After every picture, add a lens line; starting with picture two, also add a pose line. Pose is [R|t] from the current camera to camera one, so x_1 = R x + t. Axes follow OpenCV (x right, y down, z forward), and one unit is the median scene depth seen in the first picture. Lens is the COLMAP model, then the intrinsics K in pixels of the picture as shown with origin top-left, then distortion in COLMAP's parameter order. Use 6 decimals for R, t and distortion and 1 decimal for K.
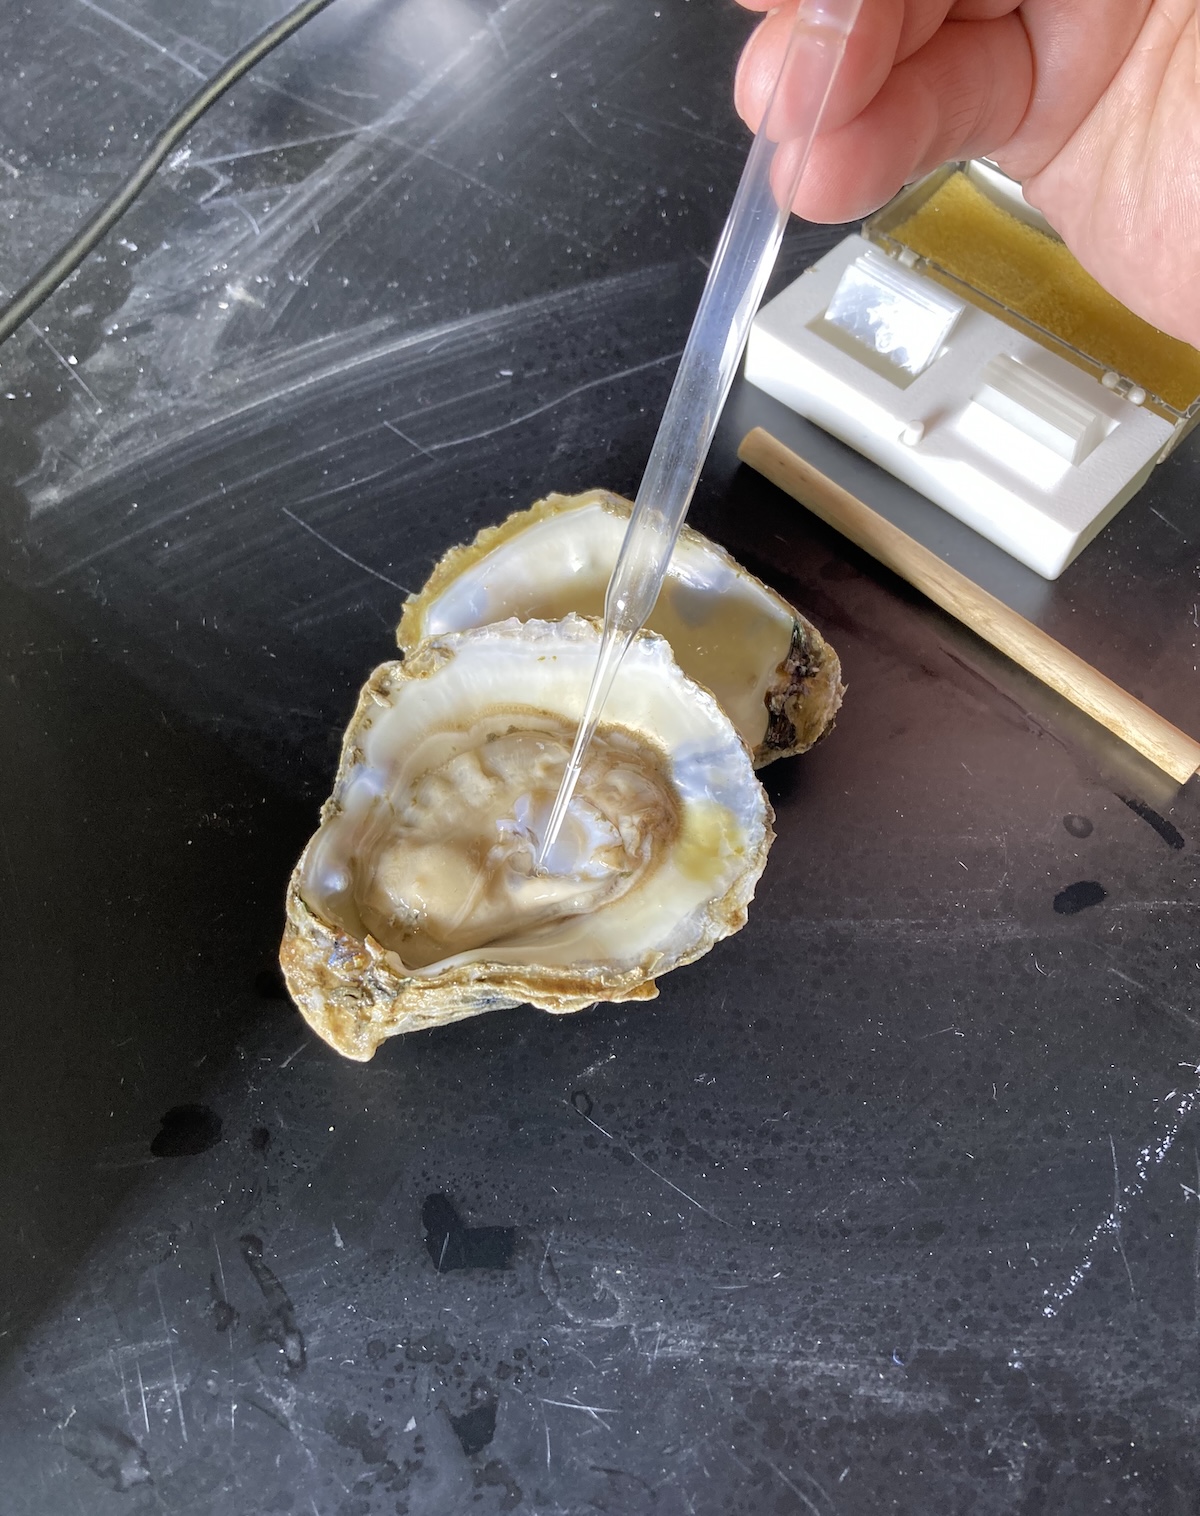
lens RADIAL K [[1322.0, 0, 605.1], [0, 1322.0, 779.1], [0, 0, 1]] dist [0.160572, -0.513400]
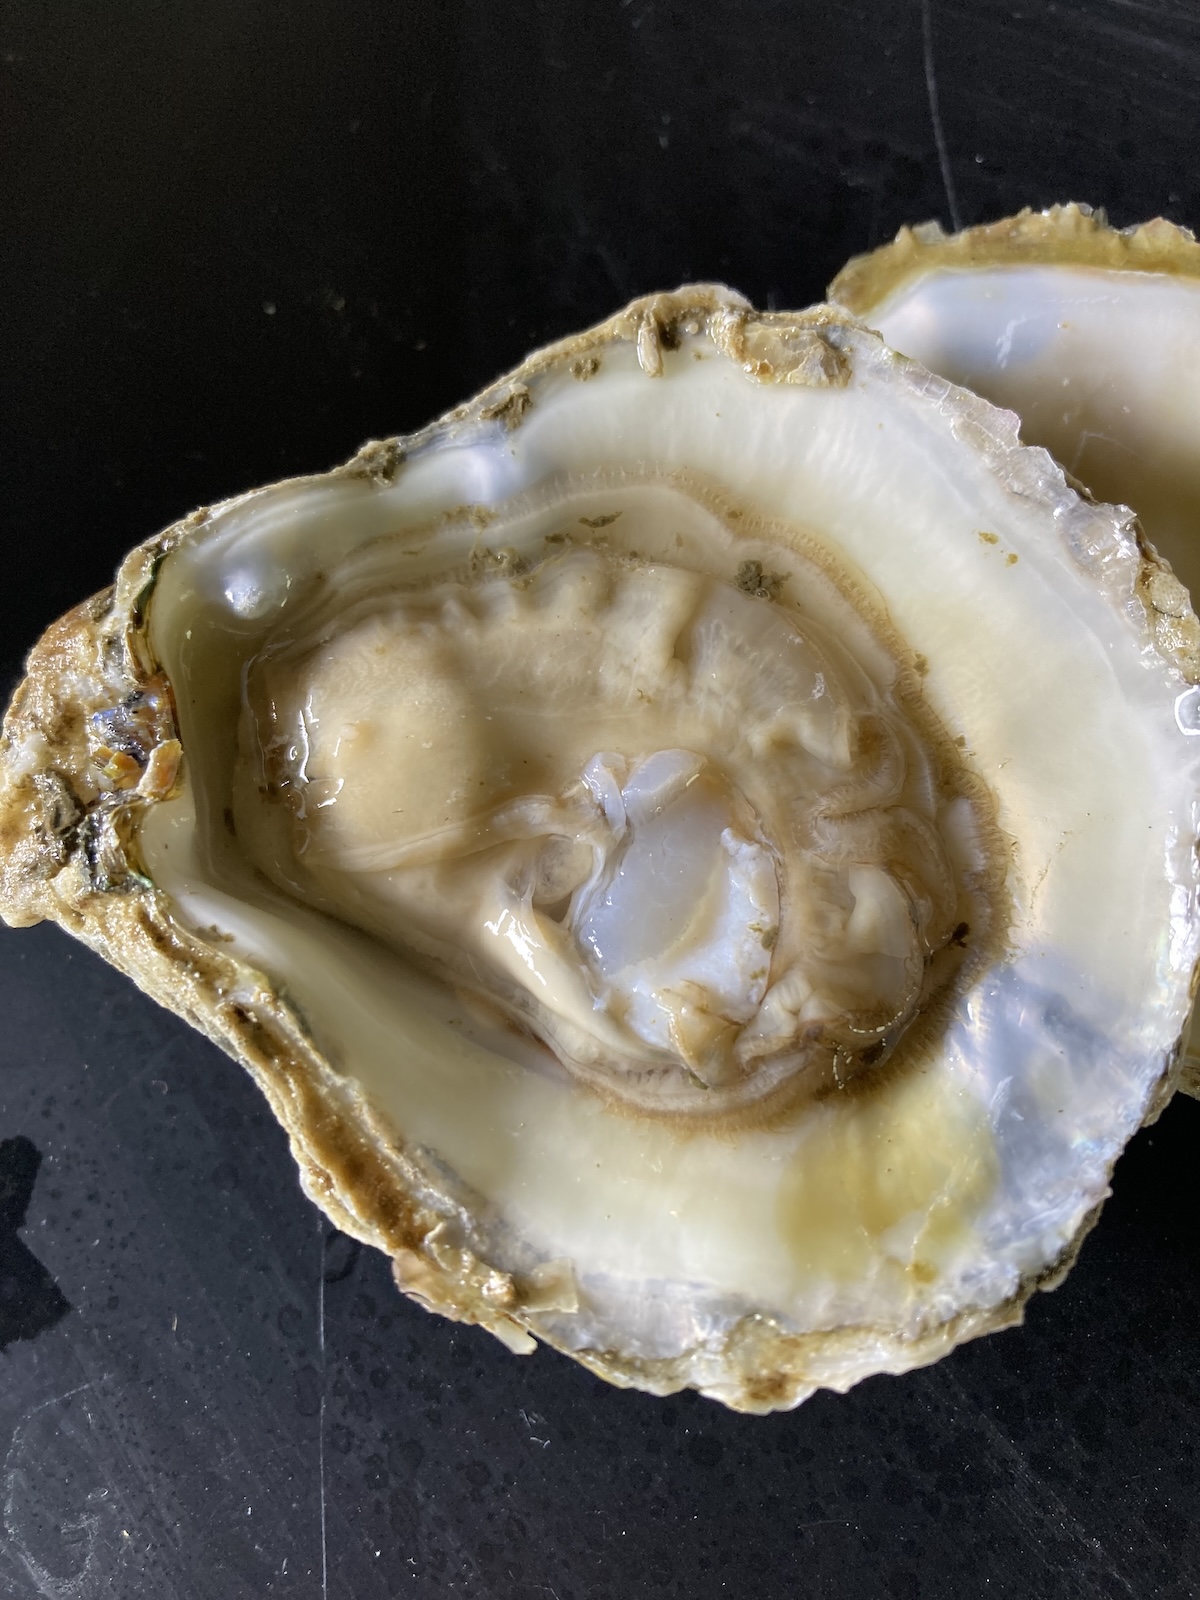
lens RADIAL K [[1309.9, 0, 600.0], [0, 1309.9, 800.0], [0, 0, 1]] dist [-0.016963, -0.008037]
pose [[0.654421, 0.740437, -0.153251, -0.004985], [-0.660718, 0.658528, 0.360266, -0.109364], [0.367675, -0.134509, 0.920175, 0.605339]]
